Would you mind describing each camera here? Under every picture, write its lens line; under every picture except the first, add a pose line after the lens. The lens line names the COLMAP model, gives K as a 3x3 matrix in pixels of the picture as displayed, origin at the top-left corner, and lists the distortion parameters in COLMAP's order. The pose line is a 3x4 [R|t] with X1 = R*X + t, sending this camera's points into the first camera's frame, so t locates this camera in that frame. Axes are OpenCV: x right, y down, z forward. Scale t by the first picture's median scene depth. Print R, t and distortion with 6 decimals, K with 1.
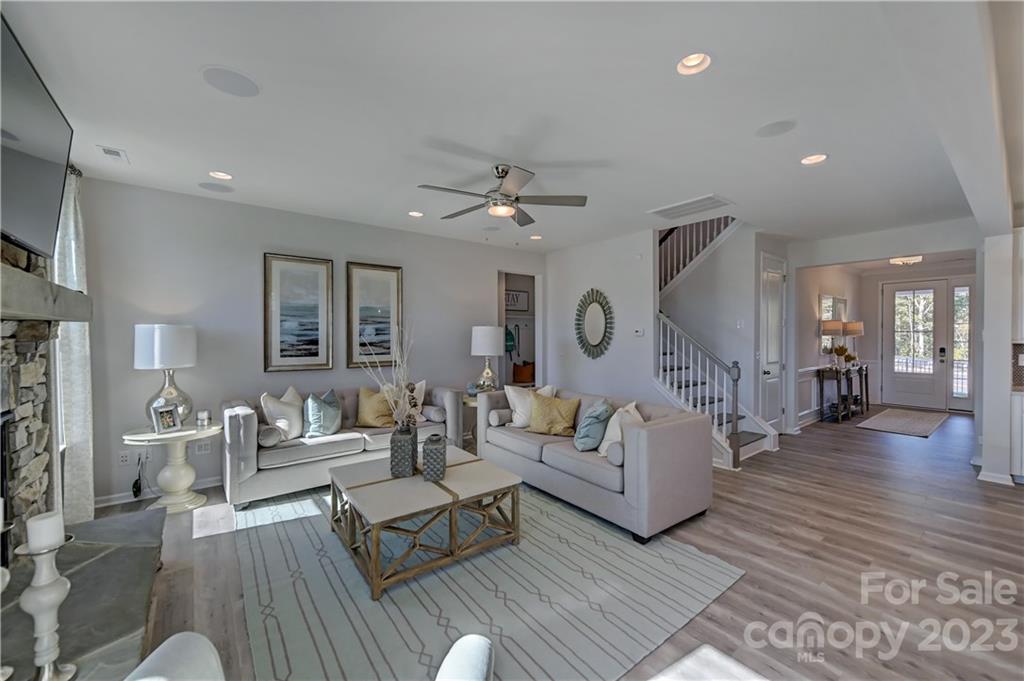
lens RADIAL K [[409.5, 0, 516.8], [0, 409.5, 337.8], [0, 0, 1]] dist [-0.000608, -0.000875]
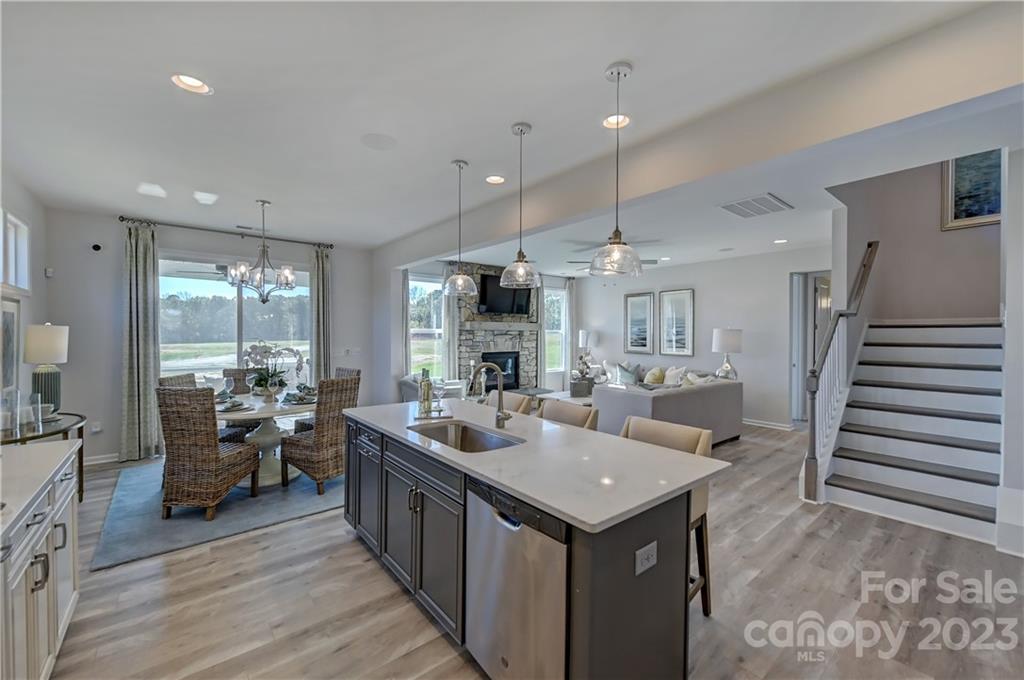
lens RADIAL K [[409.5, 0, 516.8], [0, 409.5, 337.3], [0, 0, 1]] dist [-0.000608, -0.000875]
pose [[0.026046, 0.010090, -0.999610, 1.355725], [-0.013592, 0.999860, 0.009738, -0.006495], [0.999568, 0.013333, 0.026180, 0.395273]]
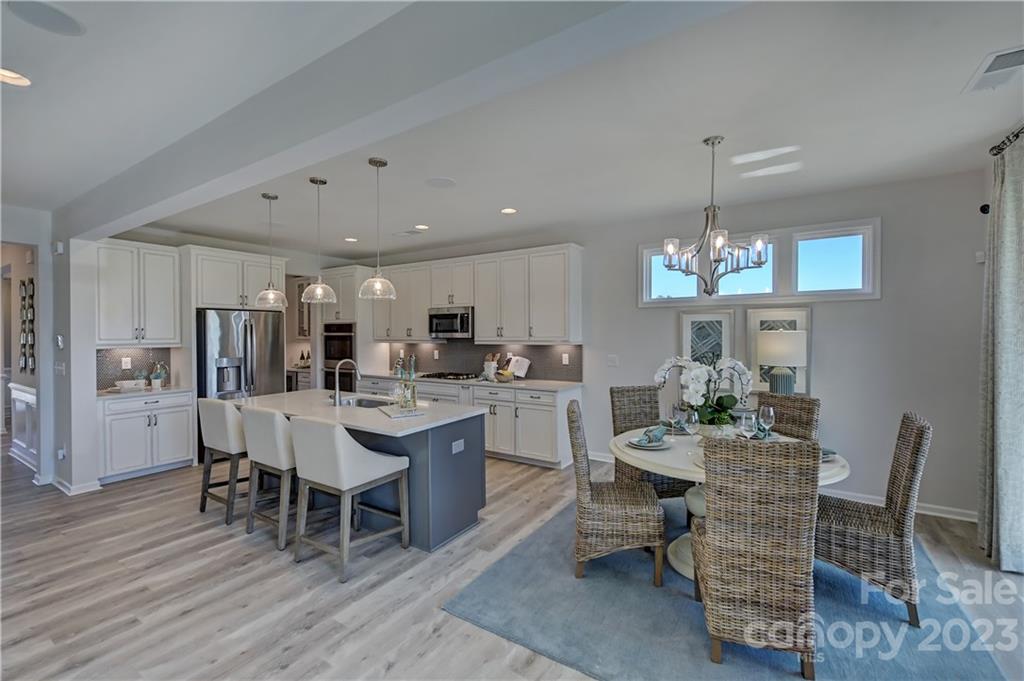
lens RADIAL K [[436.3, 0, 516.0], [0, 436.3, 336.8], [0, 0, 1]] dist [-0.000295, -0.000620]
pose [[-0.328953, -0.005750, 0.944329, -0.139692], [0.012324, 0.999870, 0.010381, -0.015477], [-0.944266, 0.015053, -0.328839, 0.340123]]
